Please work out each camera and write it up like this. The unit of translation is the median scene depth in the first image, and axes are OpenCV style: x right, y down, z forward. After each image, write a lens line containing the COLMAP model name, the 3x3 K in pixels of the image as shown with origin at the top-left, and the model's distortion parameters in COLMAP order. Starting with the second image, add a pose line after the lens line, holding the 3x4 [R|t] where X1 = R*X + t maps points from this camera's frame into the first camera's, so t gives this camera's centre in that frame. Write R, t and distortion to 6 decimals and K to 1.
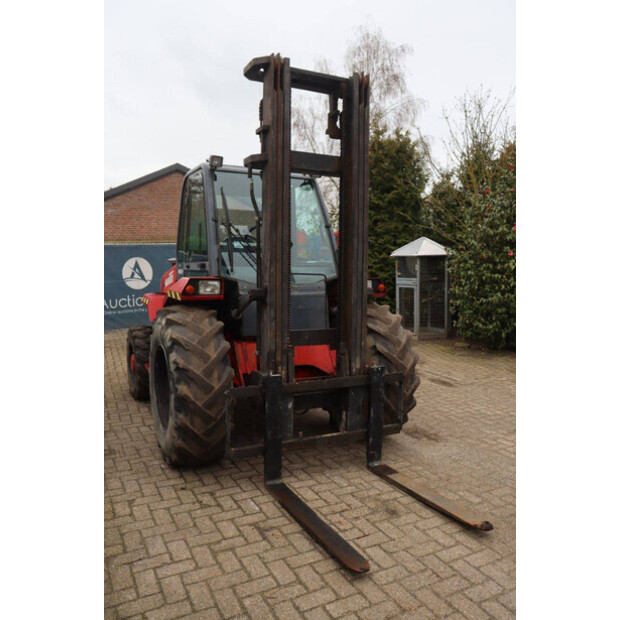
lens RADIAL K [[508.6, 0, 310.0], [0, 508.6, 310.0], [0, 0, 1]] dist [-0.175247, 0.162728]
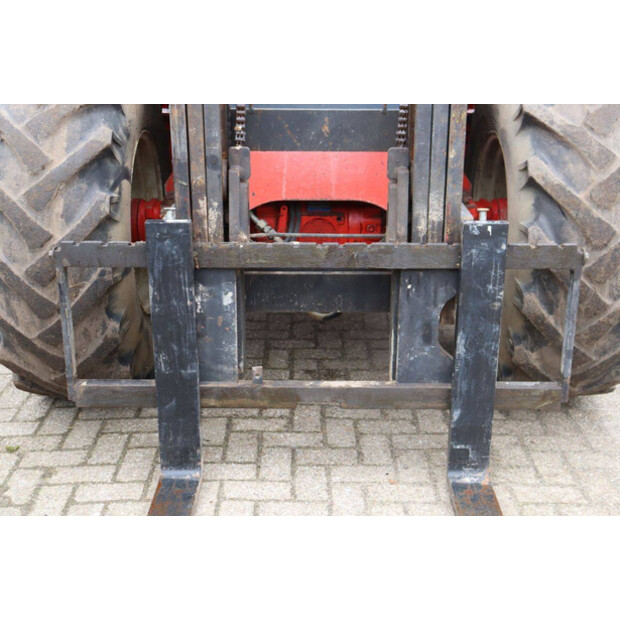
lens RADIAL K [[882.5, 0, 310.0], [0, 882.5, 310.0], [0, 0, 1]] dist [0.029186, 0.369197]
pose [[0.891042, 0.136072, -0.433045, 0.342373], [-0.024991, 0.967270, 0.252516, 0.019922], [0.453232, -0.214180, 0.865279, 0.446024]]
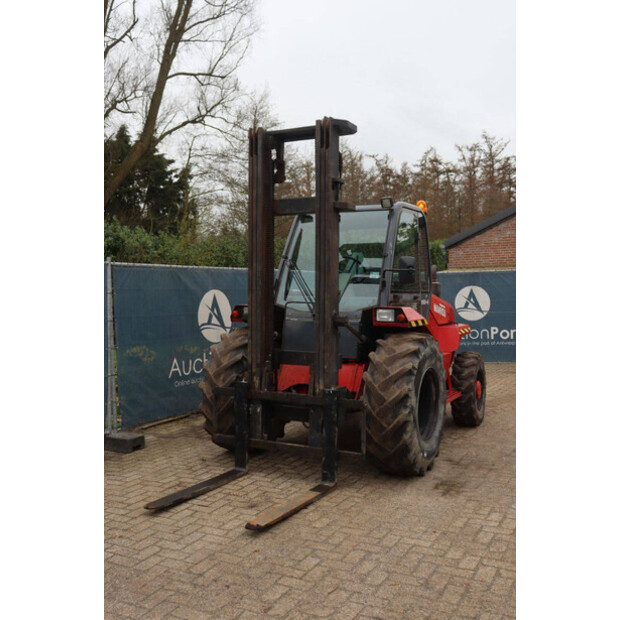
lens RADIAL K [[655.1, 0, 309.9], [0, 655.1, 315.7], [0, 0, 1]] dist [-0.038549, 0.001563]
pose [[0.581638, 0.019202, -0.813221, 1.387739], [-0.065168, 0.997608, -0.023054, -0.009743], [0.810833, 0.066405, 0.581498, 0.177259]]
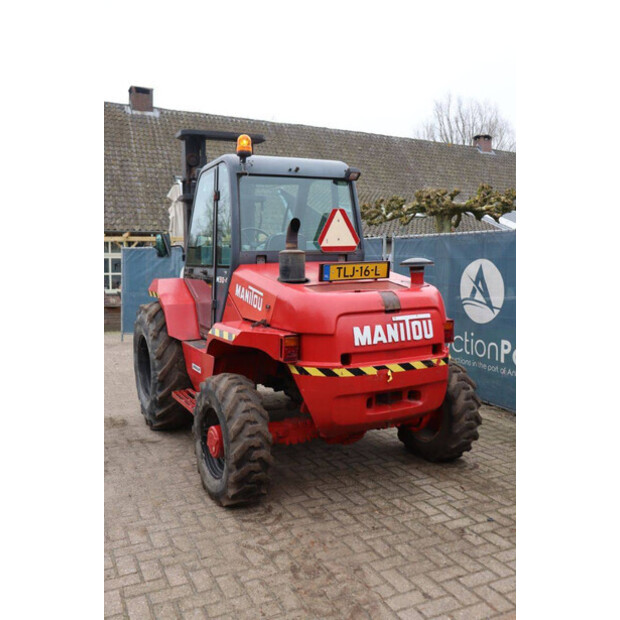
lens RADIAL K [[565.1, 0, 282.1], [0, 565.1, 308.7], [0, 0, 1]] dist [-0.113427, 0.081661]
pose [[-0.999572, 0.006297, 0.028563, -0.269751], [0.011332, 0.983653, 0.179718, -0.298978], [-0.026964, 0.179965, -0.983303, 3.020163]]
